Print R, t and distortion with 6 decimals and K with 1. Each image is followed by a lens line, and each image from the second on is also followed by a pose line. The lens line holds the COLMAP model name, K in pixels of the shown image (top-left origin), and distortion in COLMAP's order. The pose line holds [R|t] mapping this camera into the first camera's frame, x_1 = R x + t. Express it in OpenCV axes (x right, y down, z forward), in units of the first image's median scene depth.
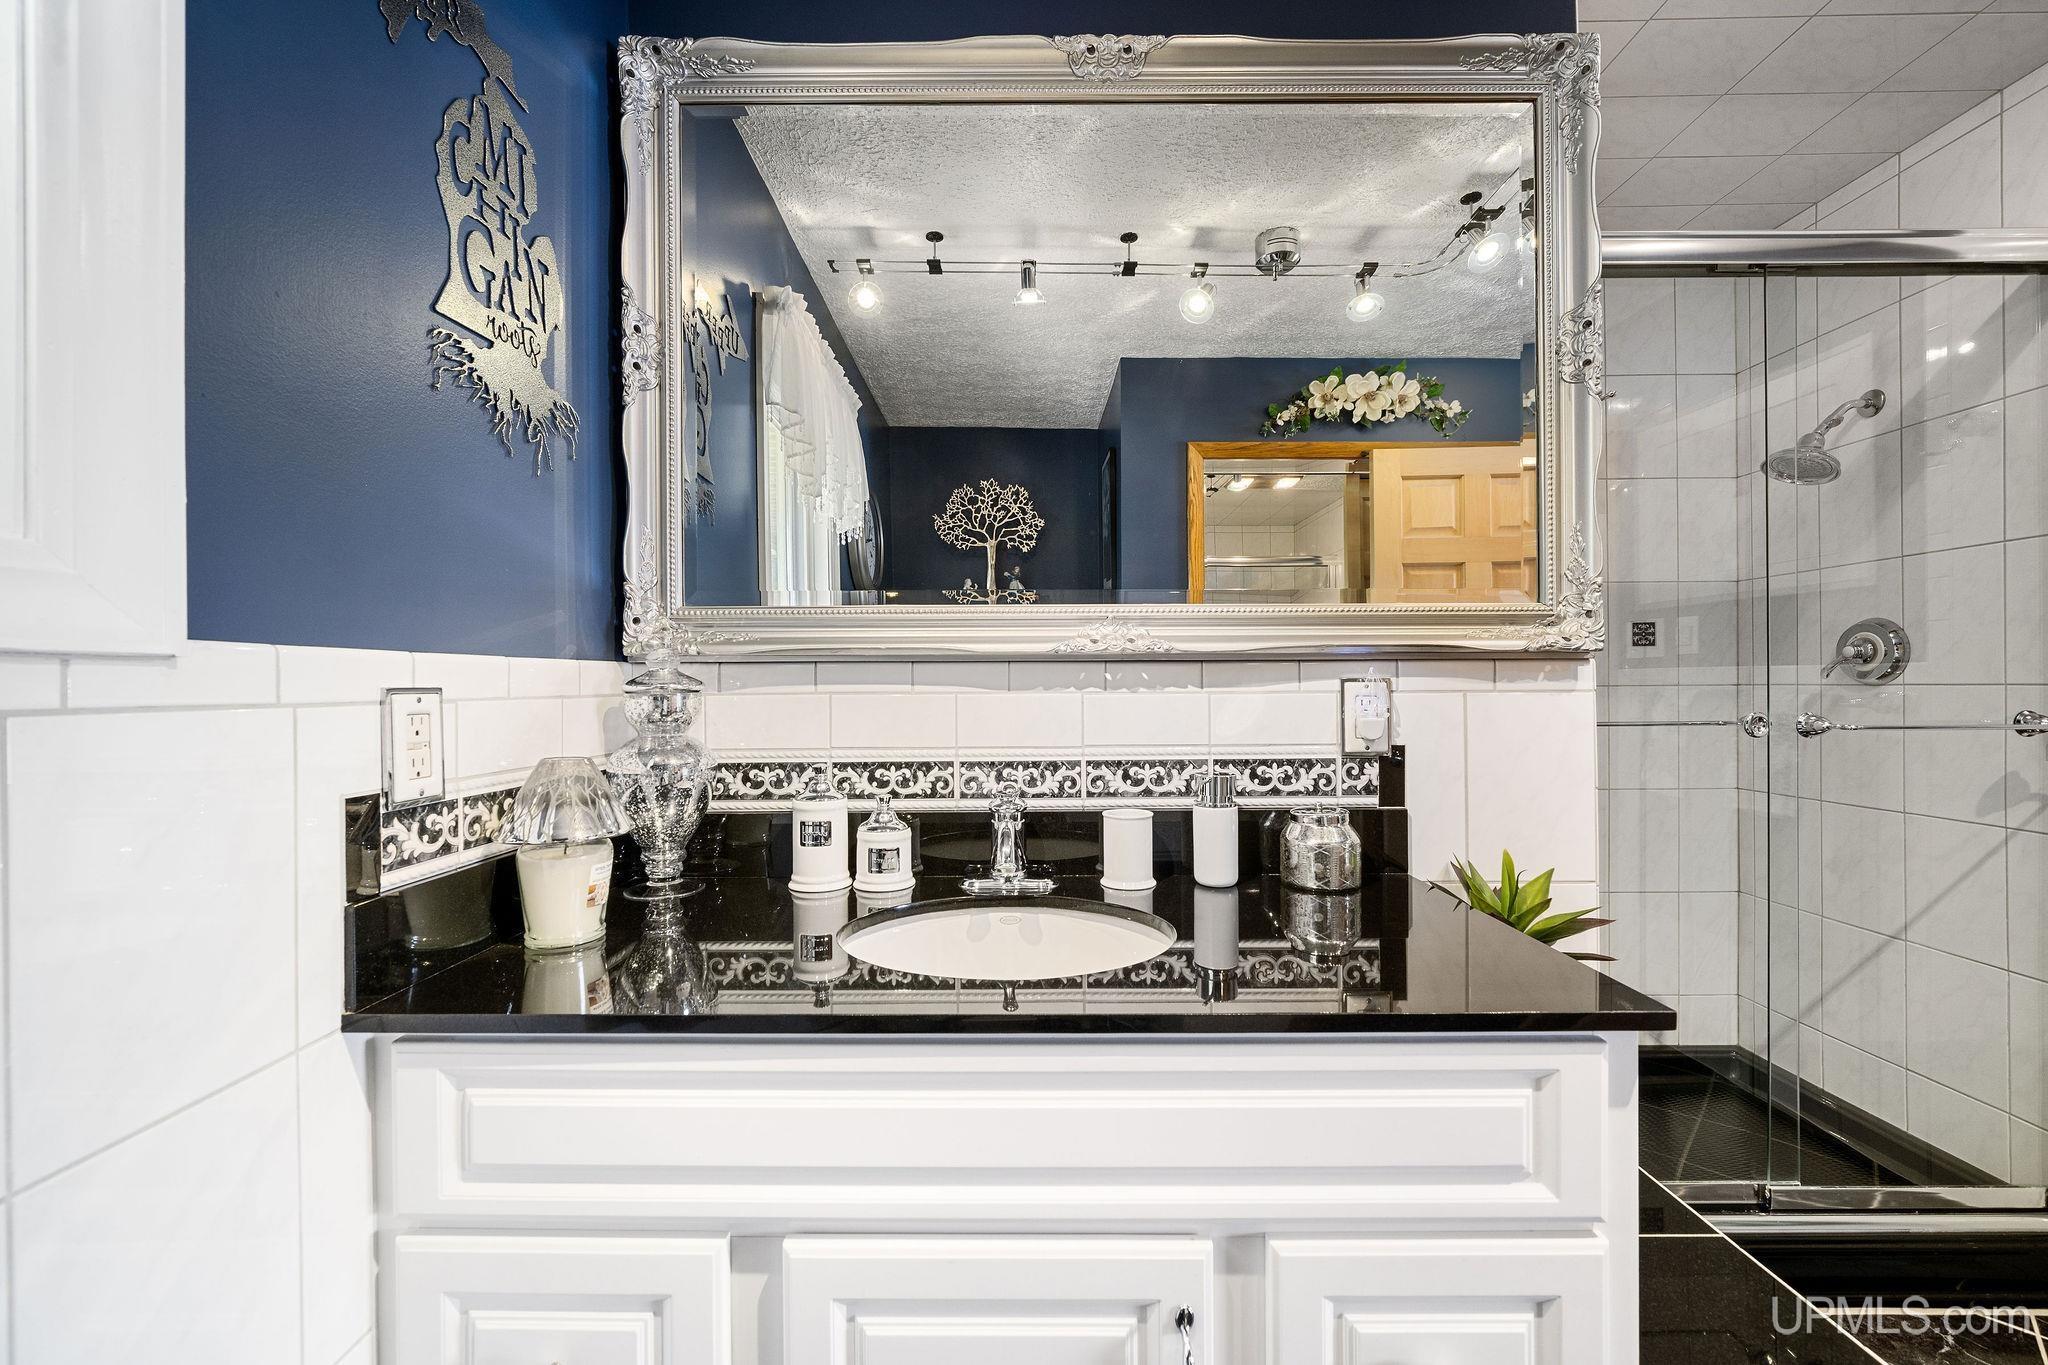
lens RADIAL K [[821.0, 0, 1023.6], [0, 821.0, 676.1], [0, 0, 1]] dist [-0.001893, -0.000158]
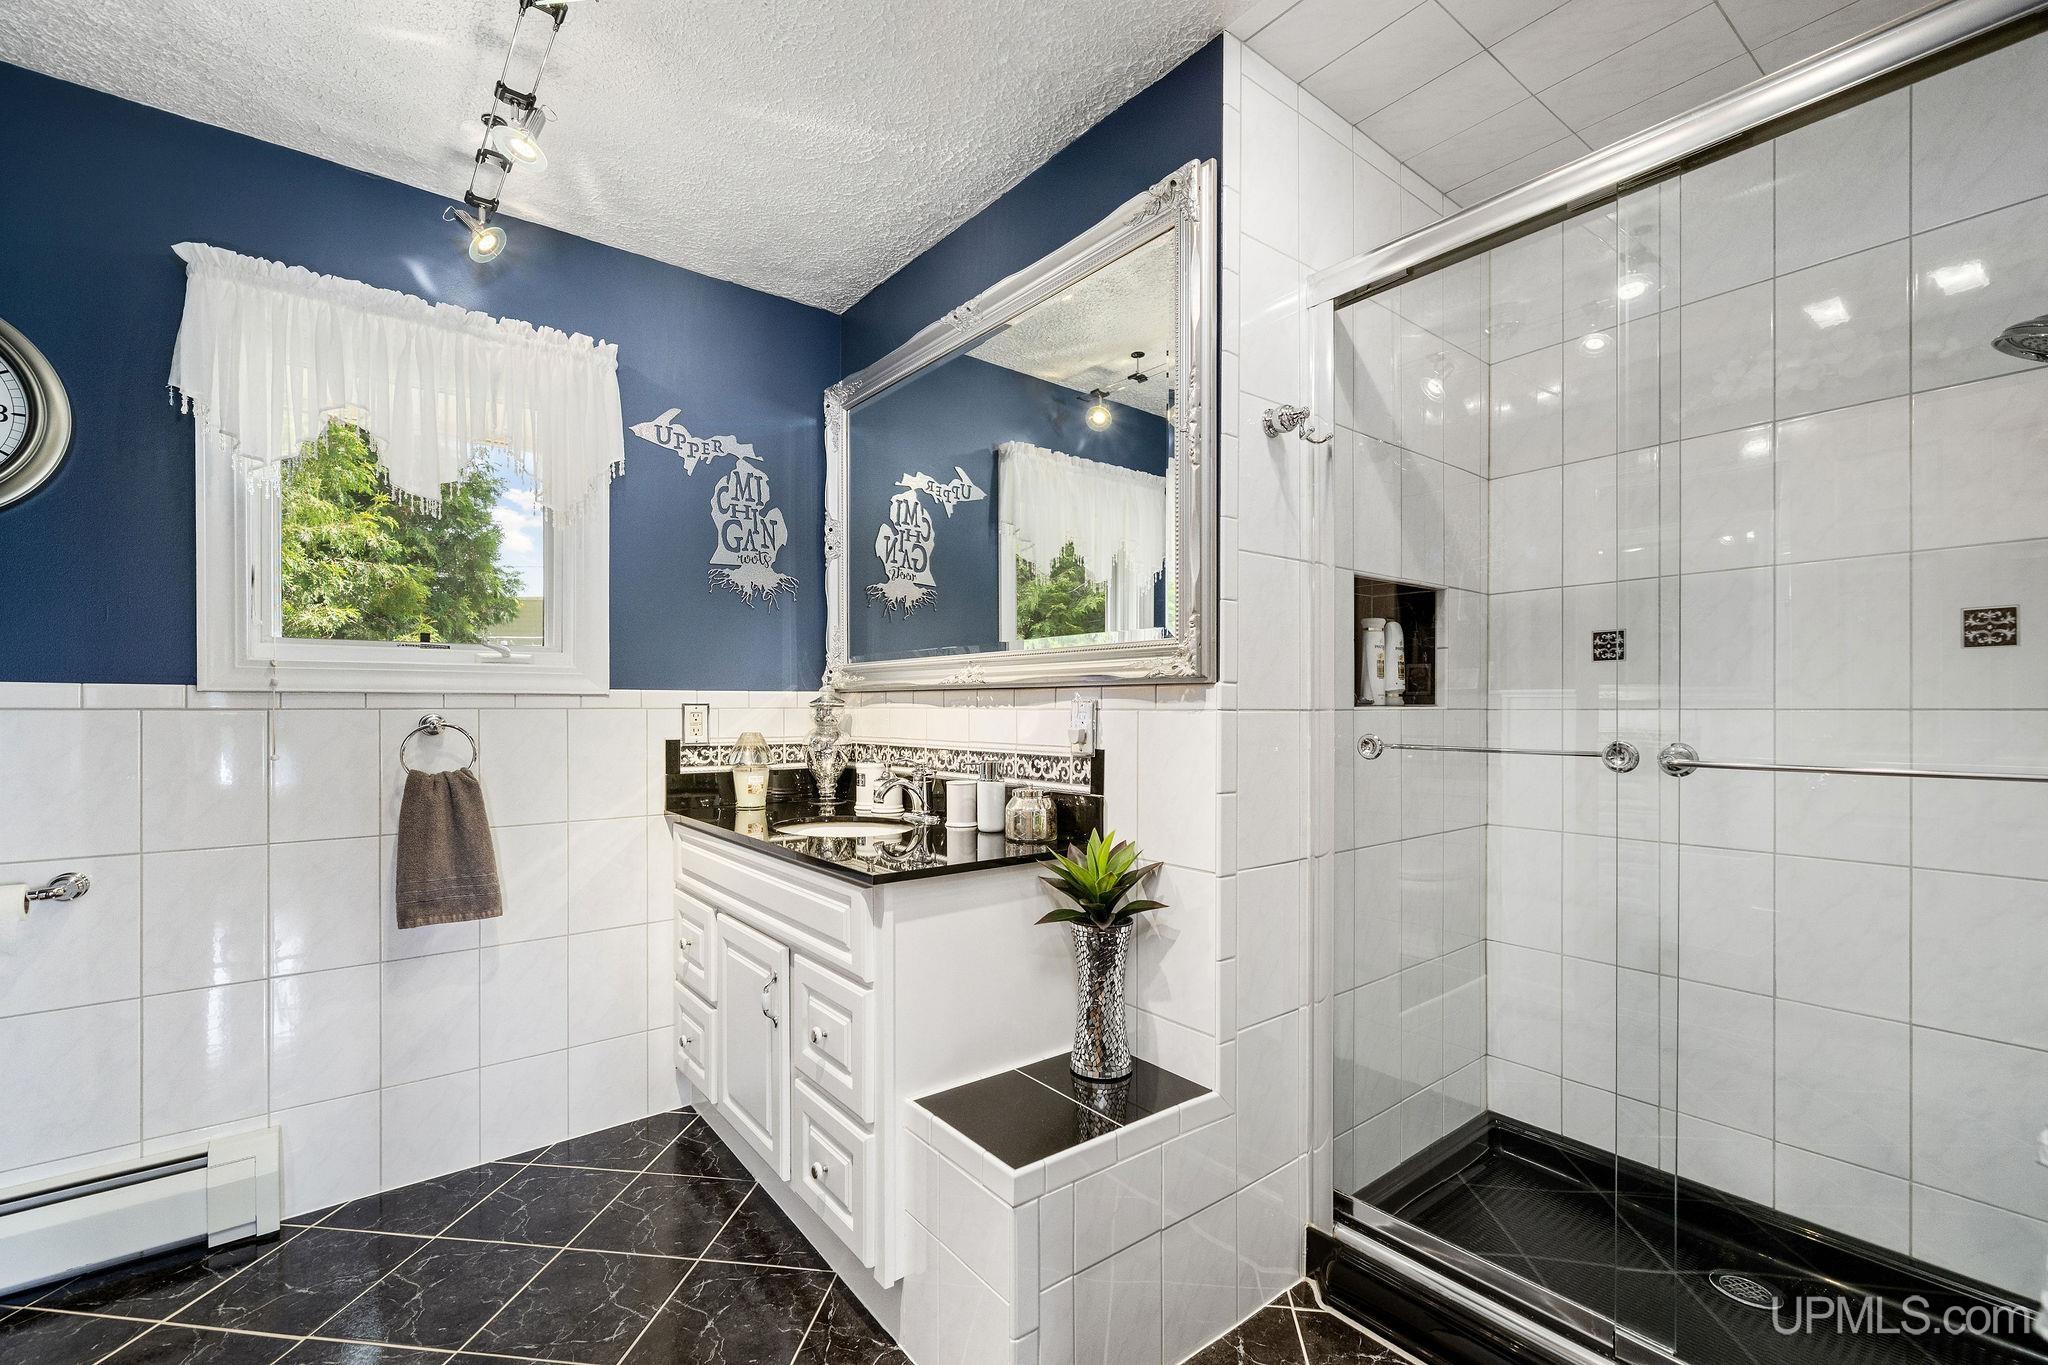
lens RADIAL K [[880.7, 0, 1025.9], [0, 880.7, 700.9], [0, 0, 1]] dist [0.004290, -0.000078]
pose [[0.623021, 0.002250, -0.782202, 1.634269], [0.006307, 0.999949, 0.007900, -0.008569], [0.782180, -0.009855, 0.622975, 0.003043]]
